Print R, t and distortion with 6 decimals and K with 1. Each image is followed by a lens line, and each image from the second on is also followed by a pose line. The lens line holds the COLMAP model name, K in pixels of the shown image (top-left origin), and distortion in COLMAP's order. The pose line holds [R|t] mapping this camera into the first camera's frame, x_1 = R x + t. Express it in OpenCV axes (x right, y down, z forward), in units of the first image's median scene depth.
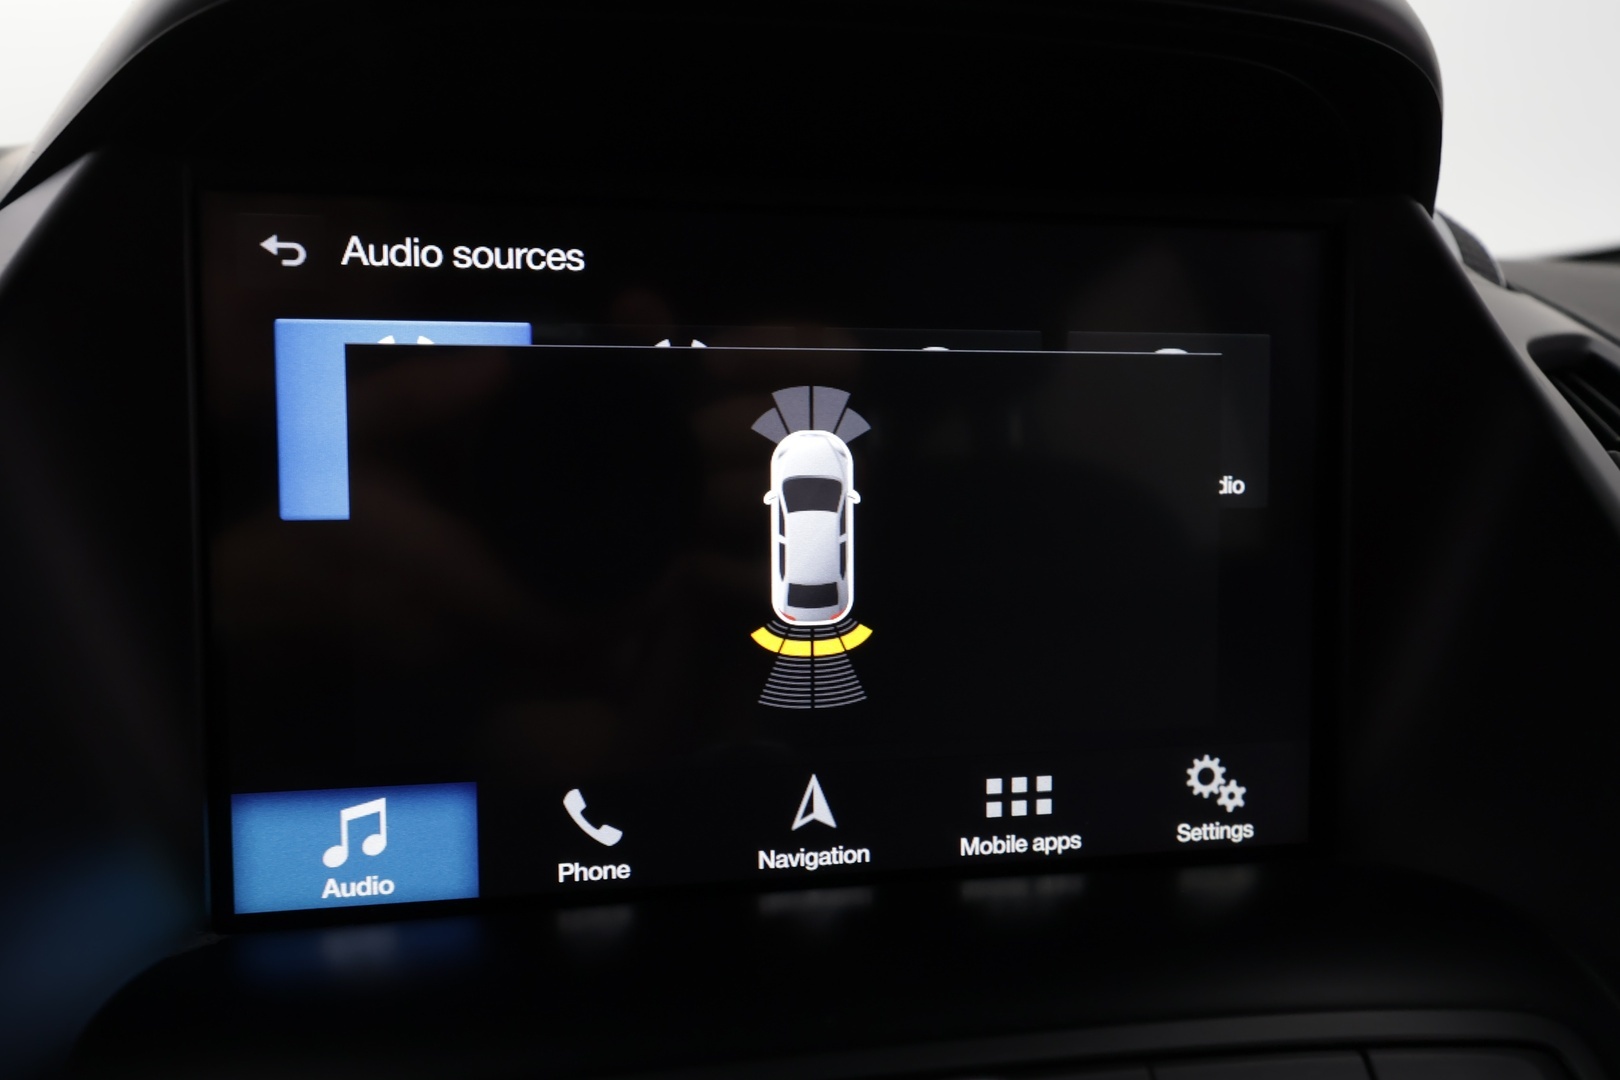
lens RADIAL K [[1243.0, 0, 804.8], [0, 1243.0, 541.0], [0, 0, 1]] dist [0.006461, 0.008059]
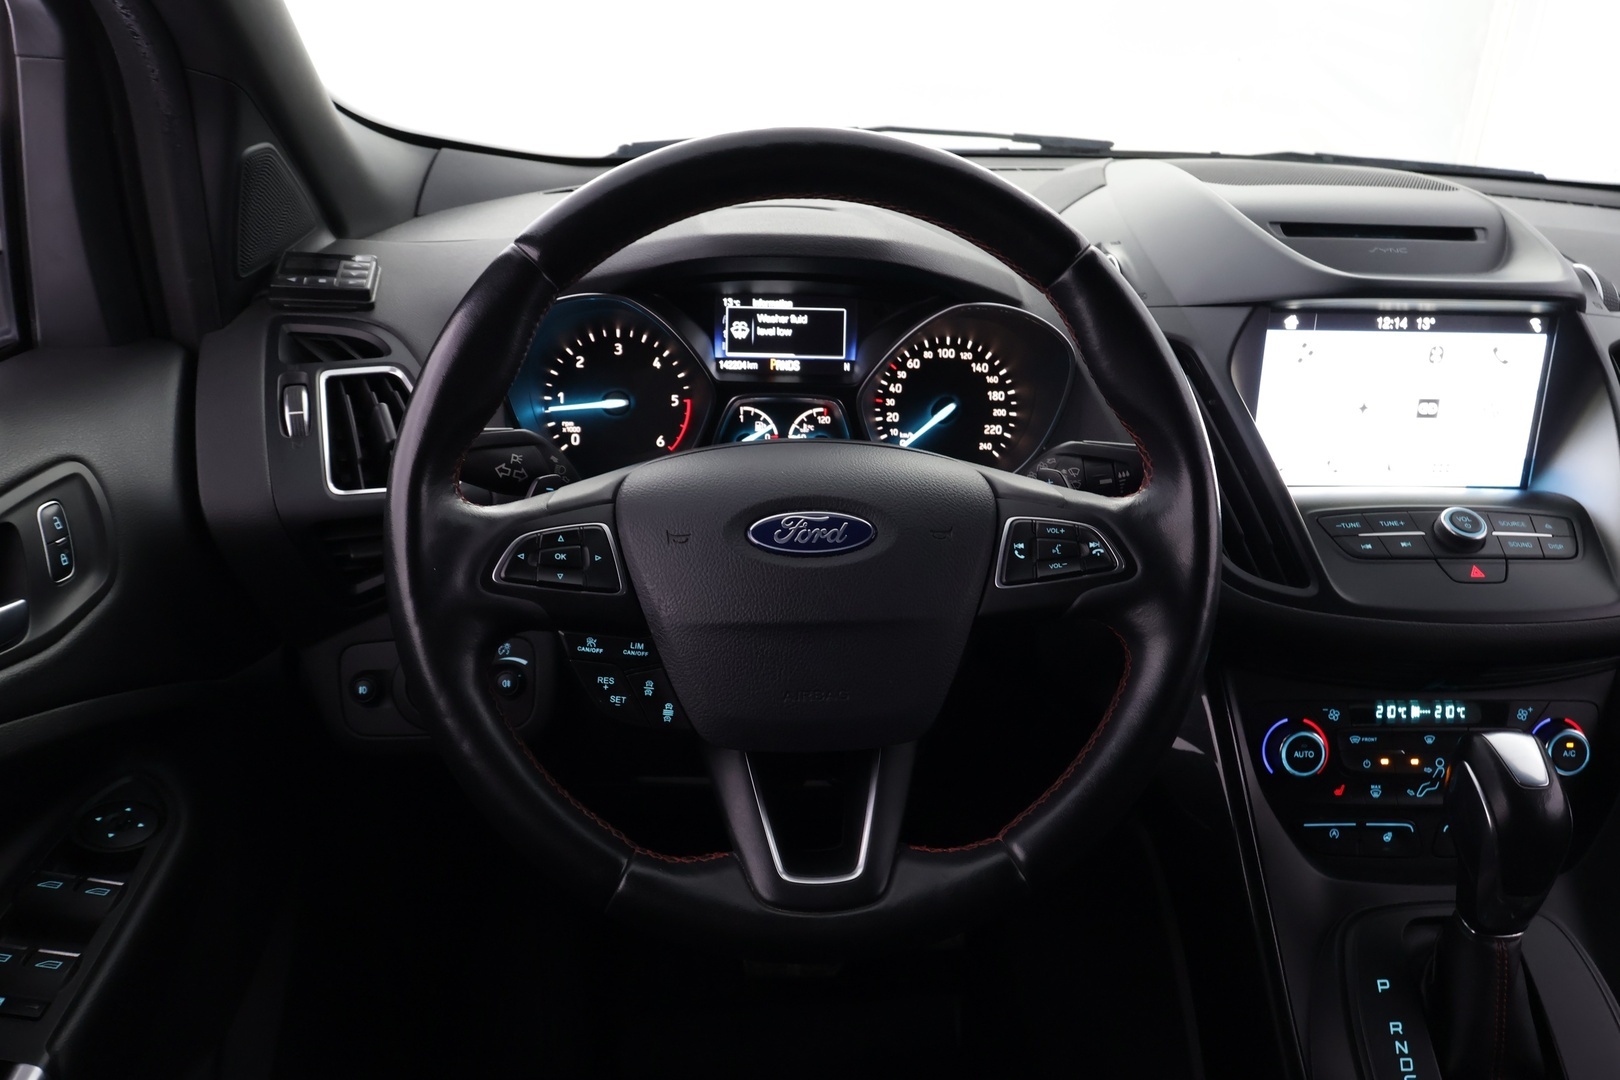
lens RADIAL K [[1278.5, 0, 808.0], [0, 1278.5, 541.1], [0, 0, 1]] dist [0.005536, 0.001500]
pose [[0.992482, 0.061209, -0.105988, -1.385276], [-0.037396, 0.976207, 0.213590, -0.355974], [0.116540, -0.208021, 0.971157, -3.217847]]
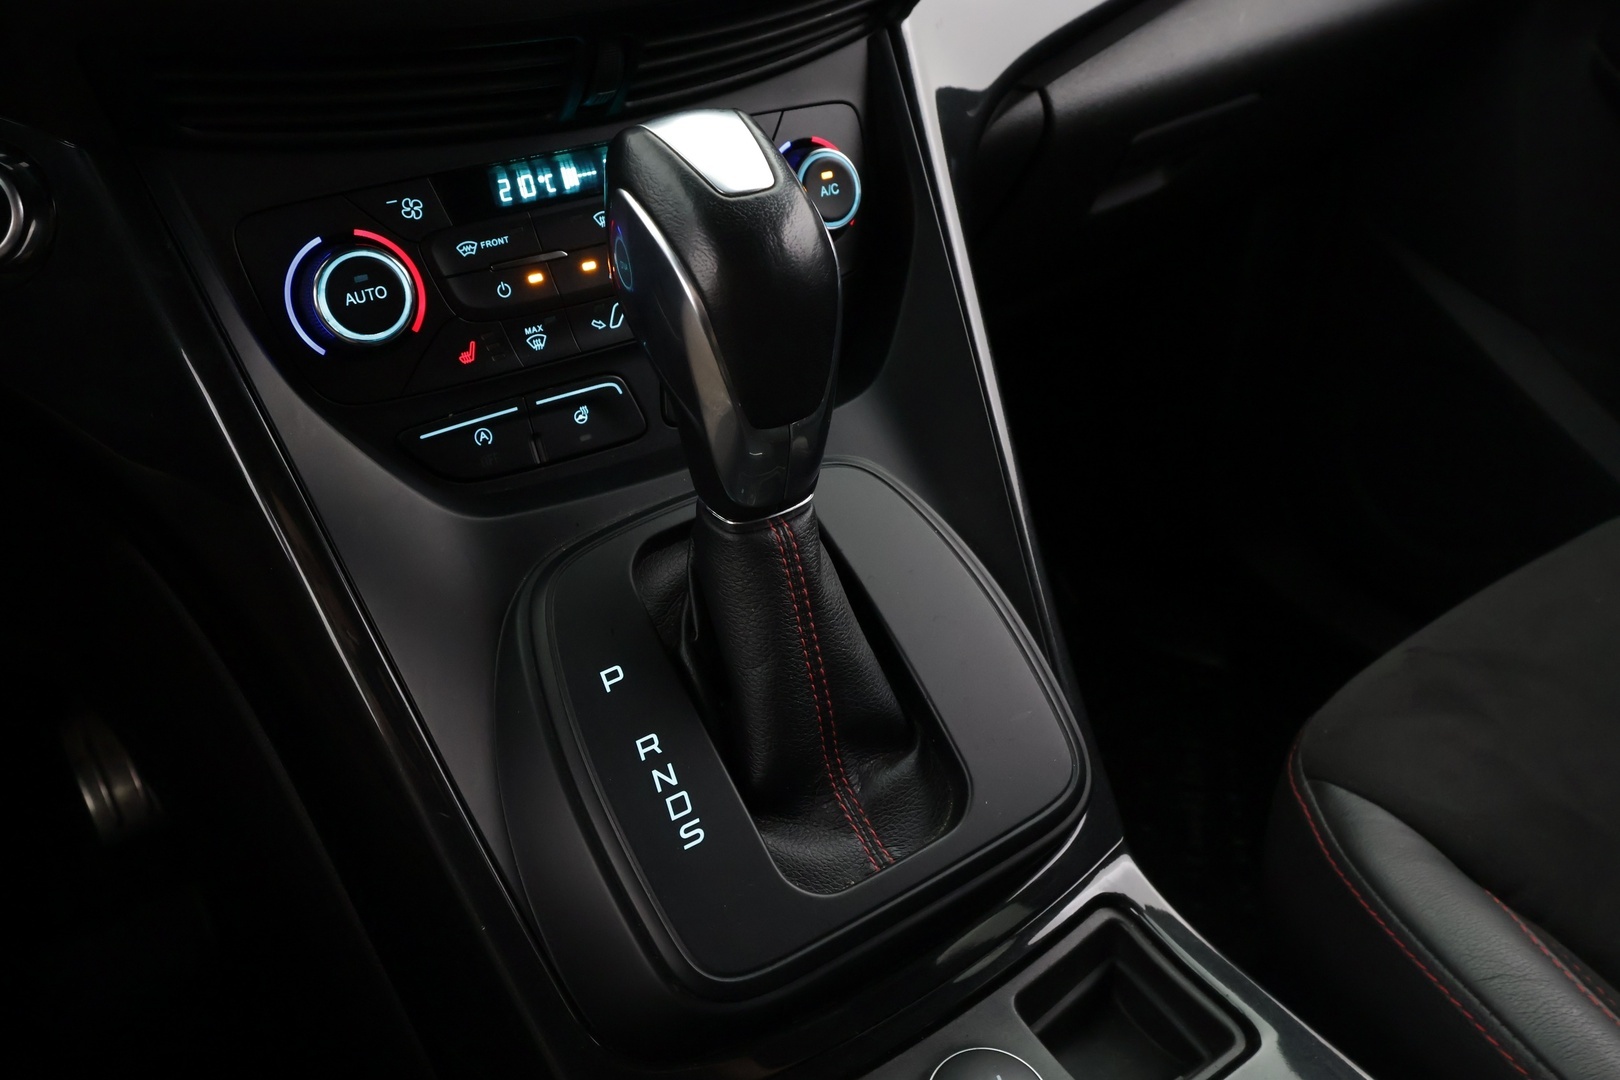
lens RADIAL K [[1278.5, 0, 809.4], [0, 1278.5, 533.5], [0, 0, 1]] dist [0.005536, 0.001500]
pose [[0.915474, -0.243550, 0.320298, -0.384268], [0.102865, 0.911220, 0.398869, 0.651106], [-0.389006, -0.332207, 0.859251, -1.462648]]
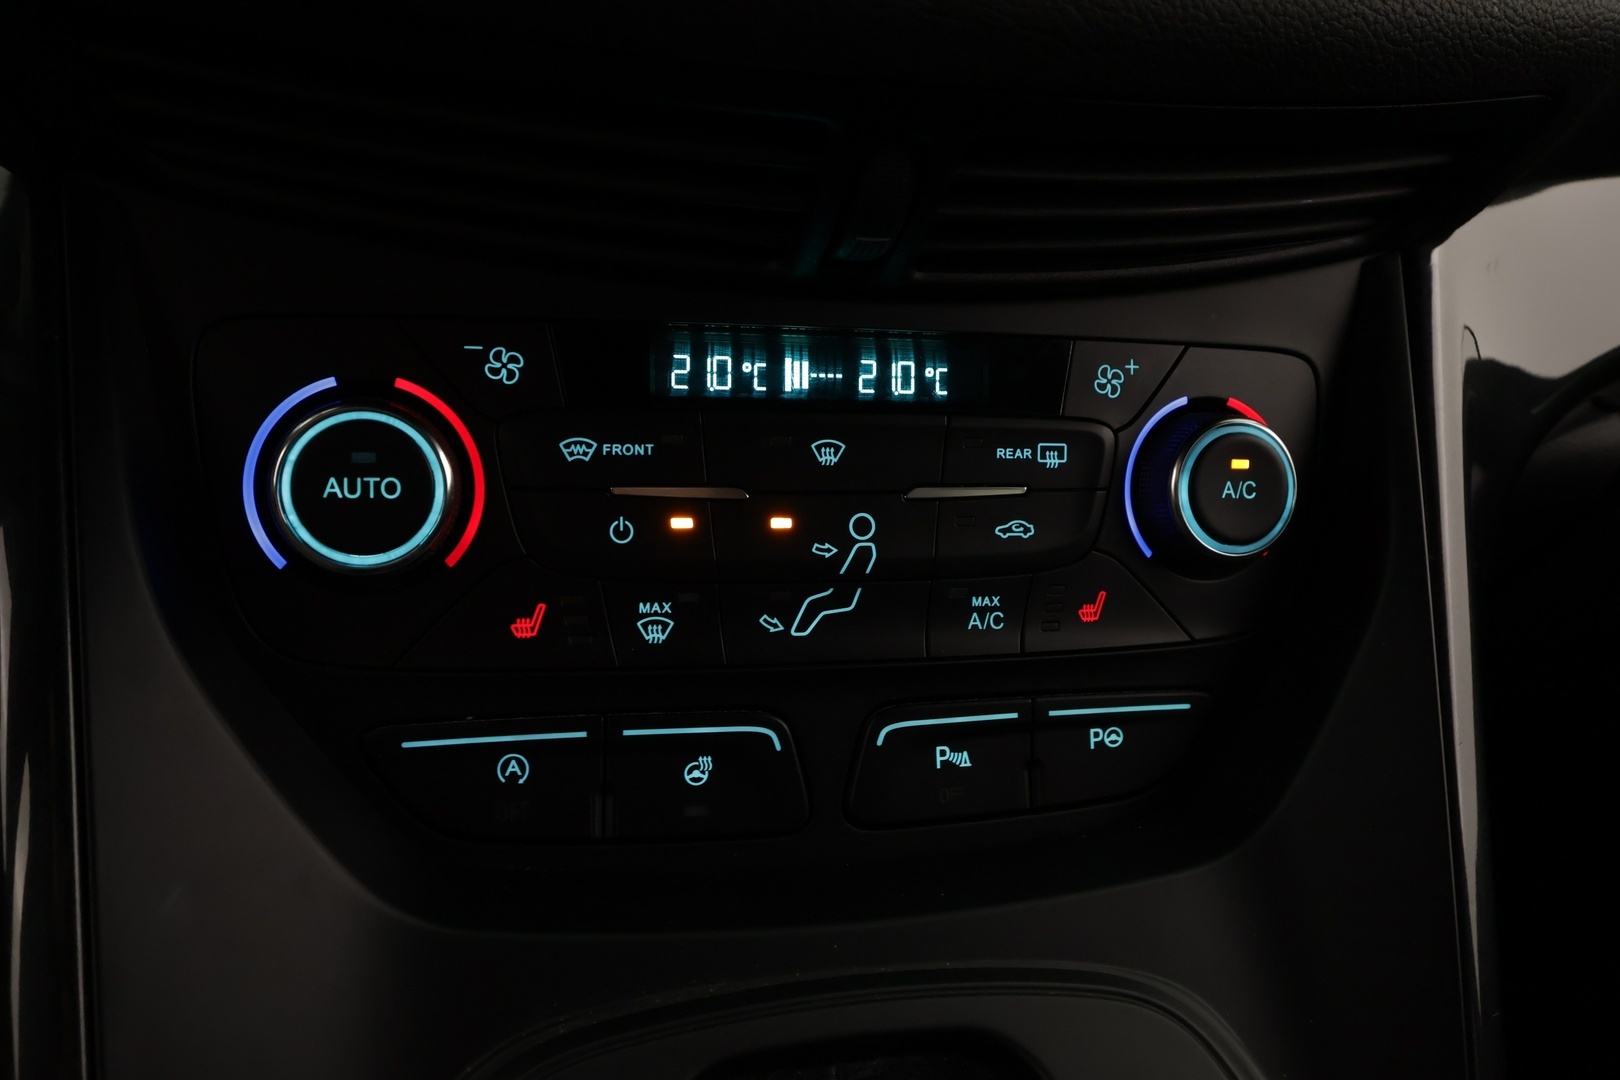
lens RADIAL K [[1278.5, 0, 816.4], [0, 1278.5, 532.9], [0, 0, 1]] dist [0.005536, 0.001500]
pose [[0.995451, 0.046481, 0.083173, -0.009916], [-0.063147, 0.975529, 0.210608, 0.800449], [-0.071349, -0.214902, 0.974026, -0.569368]]
